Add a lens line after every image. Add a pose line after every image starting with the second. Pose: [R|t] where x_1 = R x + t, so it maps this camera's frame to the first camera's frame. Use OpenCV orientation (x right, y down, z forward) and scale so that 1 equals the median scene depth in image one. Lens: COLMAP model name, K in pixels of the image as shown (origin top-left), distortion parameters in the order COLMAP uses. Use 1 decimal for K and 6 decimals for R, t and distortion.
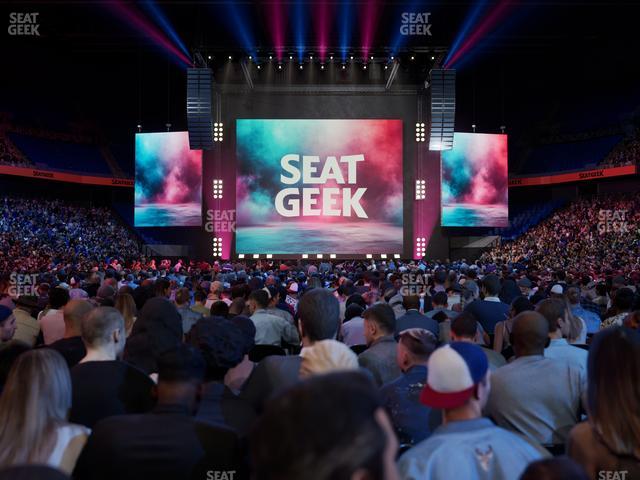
lens RADIAL K [[599.4, 0, 320.0], [0, 599.4, 240.0], [0, 0, 1]] dist [-0.000285, -0.002022]
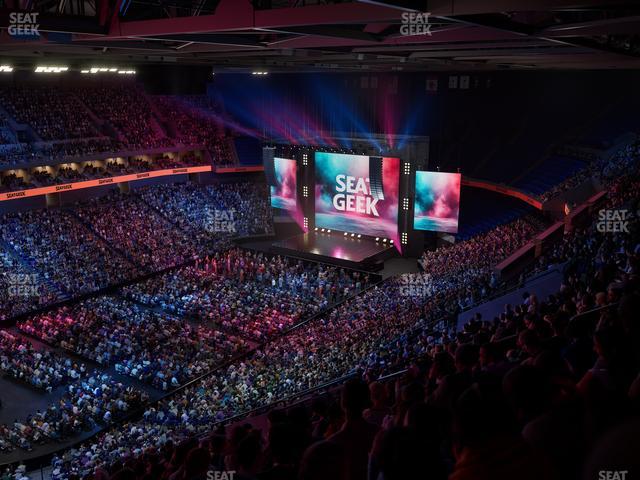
lens RADIAL K [[599.4, 0, 320.0], [0, 599.4, 240.0], [0, 0, 1]] dist [-0.000285, -0.002022]
pose [[0.813199, 0.147821, -0.562900, 0.901055], [0.022152, 0.958643, 0.283748, -0.453548], [0.581564, -0.243213, 0.776293, -0.417431]]
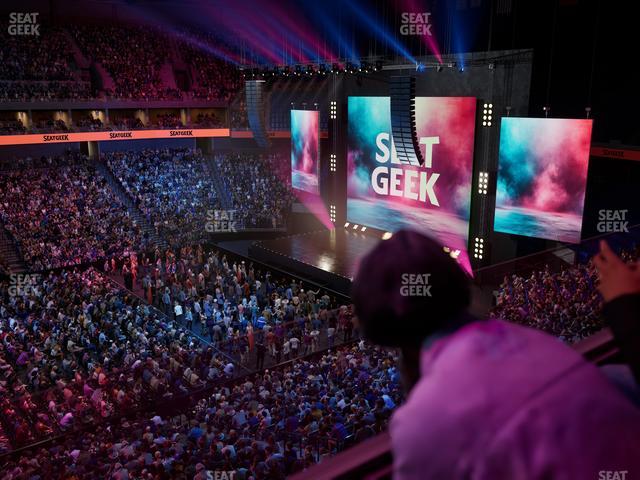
lens RADIAL K [[599.4, 0, 320.0], [0, 599.4, 240.0], [0, 0, 1]] dist [-0.000285, -0.002022]
pose [[0.610163, 0.186850, -0.769927, 0.696036], [0.030464, 0.965540, 0.258464, -0.233077], [0.791690, -0.181160, 0.583445, 0.297577]]
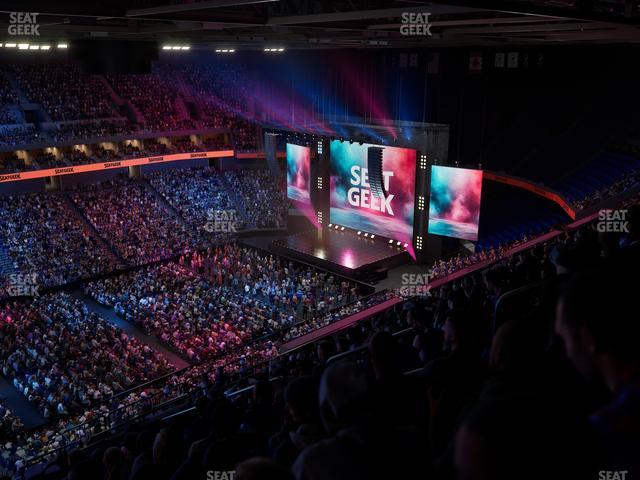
lens RADIAL K [[599.4, 0, 320.0], [0, 599.4, 240.0], [0, 0, 1]] dist [-0.000285, -0.002022]
pose [[0.690711, 0.207303, -0.692779, 0.980815], [0.027793, 0.949710, 0.311895, -0.440964], [0.722596, -0.234684, 0.650214, -0.095500]]
